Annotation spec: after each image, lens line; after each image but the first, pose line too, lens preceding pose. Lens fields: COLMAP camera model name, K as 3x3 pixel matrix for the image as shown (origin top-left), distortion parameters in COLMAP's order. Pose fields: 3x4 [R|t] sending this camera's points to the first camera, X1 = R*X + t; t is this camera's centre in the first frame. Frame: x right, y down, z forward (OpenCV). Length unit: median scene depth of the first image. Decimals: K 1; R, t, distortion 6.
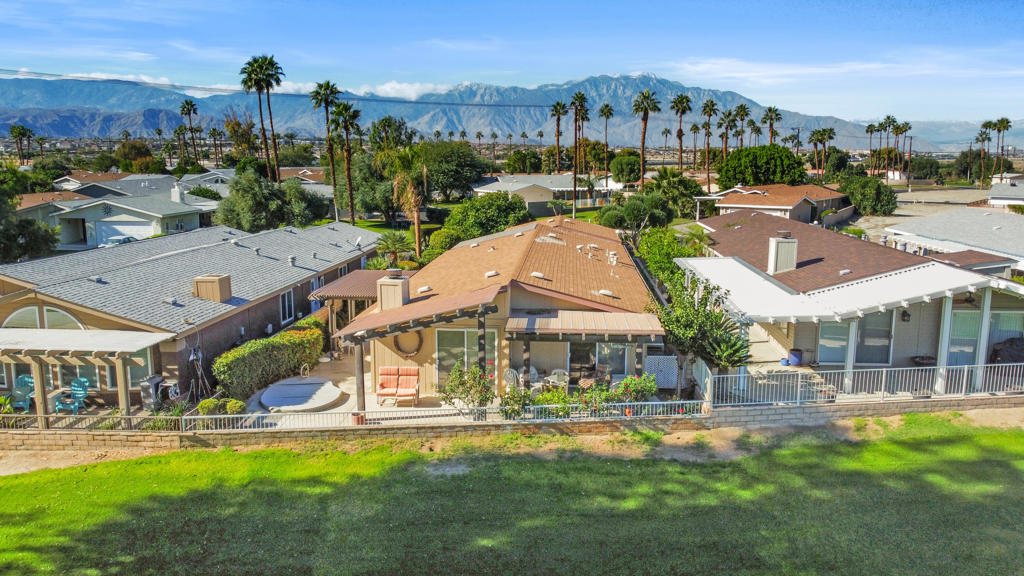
lens RADIAL K [[762.5, 0, 510.0], [0, 762.5, 289.6], [0, 0, 1]] dist [-0.005730, -0.004990]
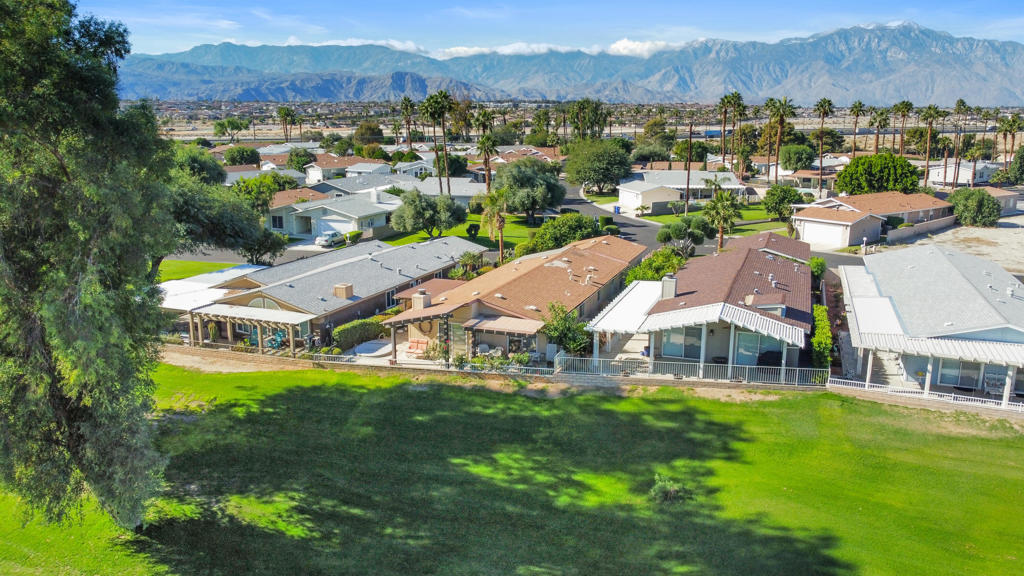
lens RADIAL K [[762.5, 0, 512.7], [0, 762.5, 288.1], [0, 0, 1]] dist [-0.005730, -0.004990]
pose [[0.958822, 0.061949, -0.277169, 0.648332], [-0.048298, 0.997272, 0.055817, -0.158853], [0.279870, -0.040132, 0.959199, -0.863796]]
